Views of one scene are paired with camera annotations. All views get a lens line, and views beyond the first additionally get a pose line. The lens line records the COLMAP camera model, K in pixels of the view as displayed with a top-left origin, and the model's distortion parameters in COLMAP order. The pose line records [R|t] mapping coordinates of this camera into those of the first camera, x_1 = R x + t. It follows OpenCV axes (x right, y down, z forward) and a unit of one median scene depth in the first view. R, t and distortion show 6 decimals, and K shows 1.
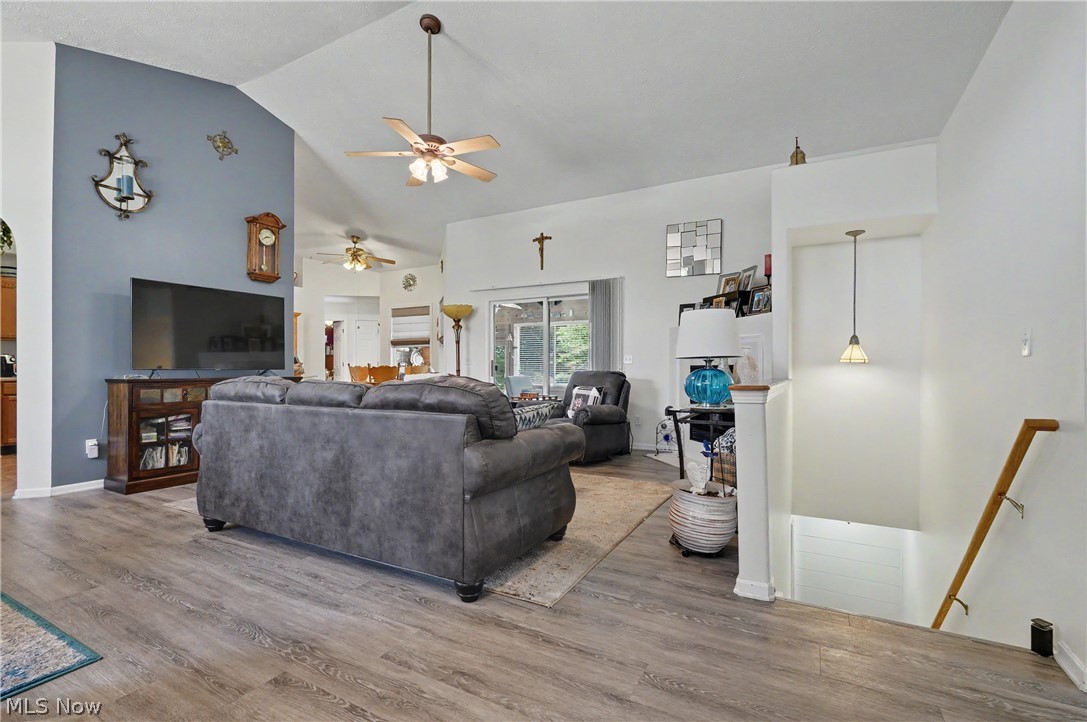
lens RADIAL K [[495.3, 0, 549.8], [0, 495.3, 363.3], [0, 0, 1]] dist [-0.007657, -0.000681]
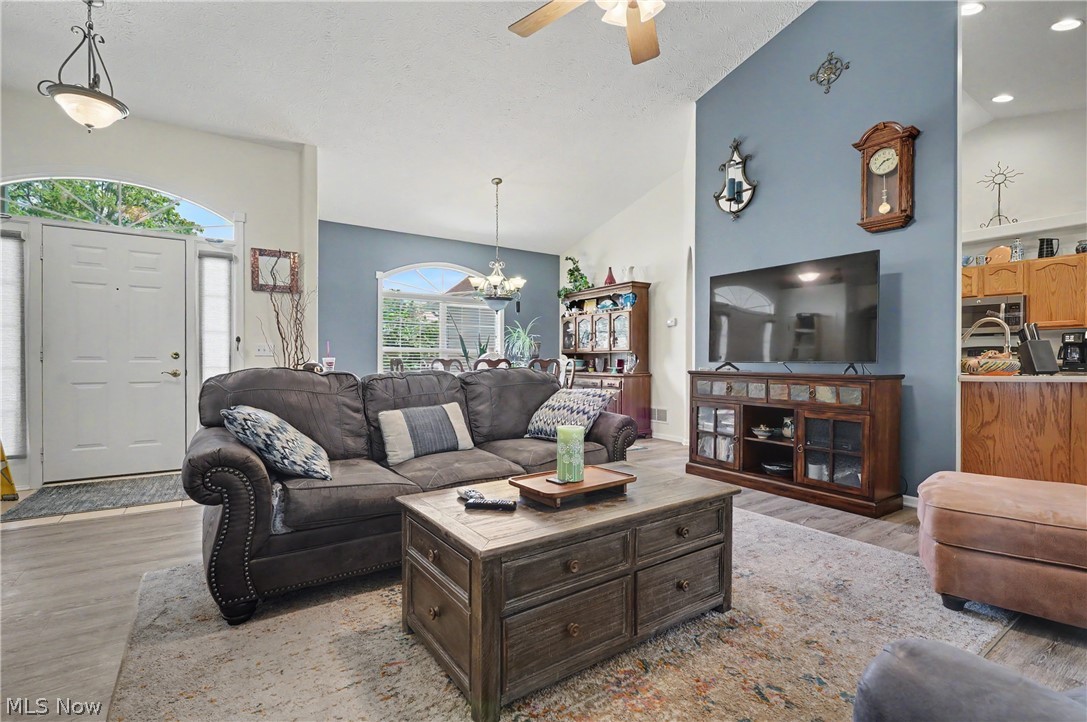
lens RADIAL K [[495.3, 0, 542.8], [0, 495.3, 365.9], [0, 0, 1]] dist [-0.007657, -0.000681]
pose [[-0.448216, 0.008690, -0.893883, 0.176252], [0.009613, 0.999942, 0.004901, 0.007155], [0.893874, -0.006396, -0.448274, 0.711392]]
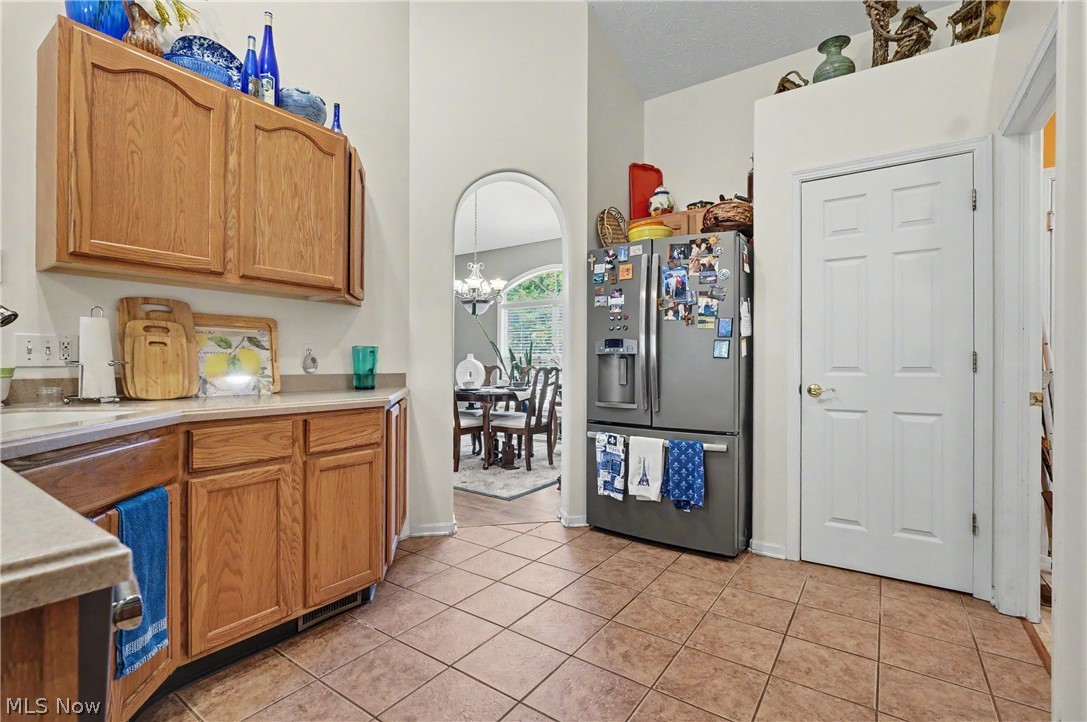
lens RADIAL K [[495.3, 0, 539.8], [0, 495.3, 363.5], [0, 0, 1]] dist [-0.007657, -0.000681]
pose [[-0.992386, -0.002541, 0.123138, -0.760855], [-0.003556, 0.999961, -0.008024, 0.001374], [-0.123113, -0.008401, -0.992357, 1.045496]]
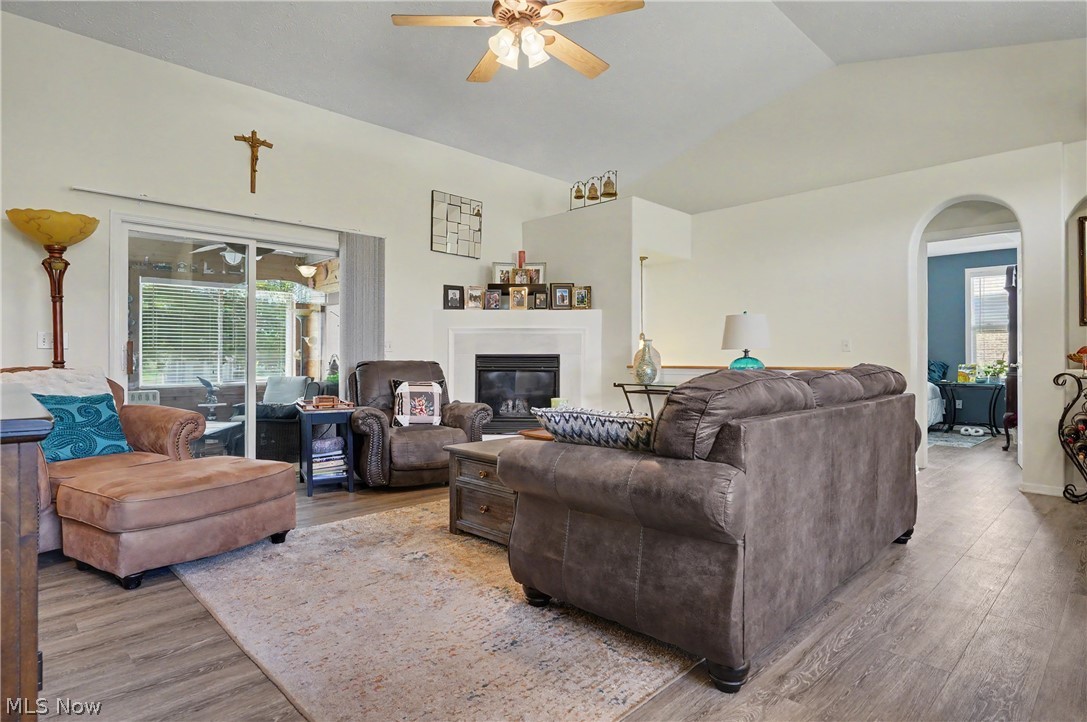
lens RADIAL K [[576.2, 0, 535.7], [0, 576.2, 358.2], [0, 0, 1]] dist [-0.003174, 0.001266]
pose [[0.305801, -0.000368, 0.952095, -0.584005], [-0.010663, 0.999936, 0.003811, 0.006214], [-0.952036, -0.011318, 0.305778, 0.461475]]
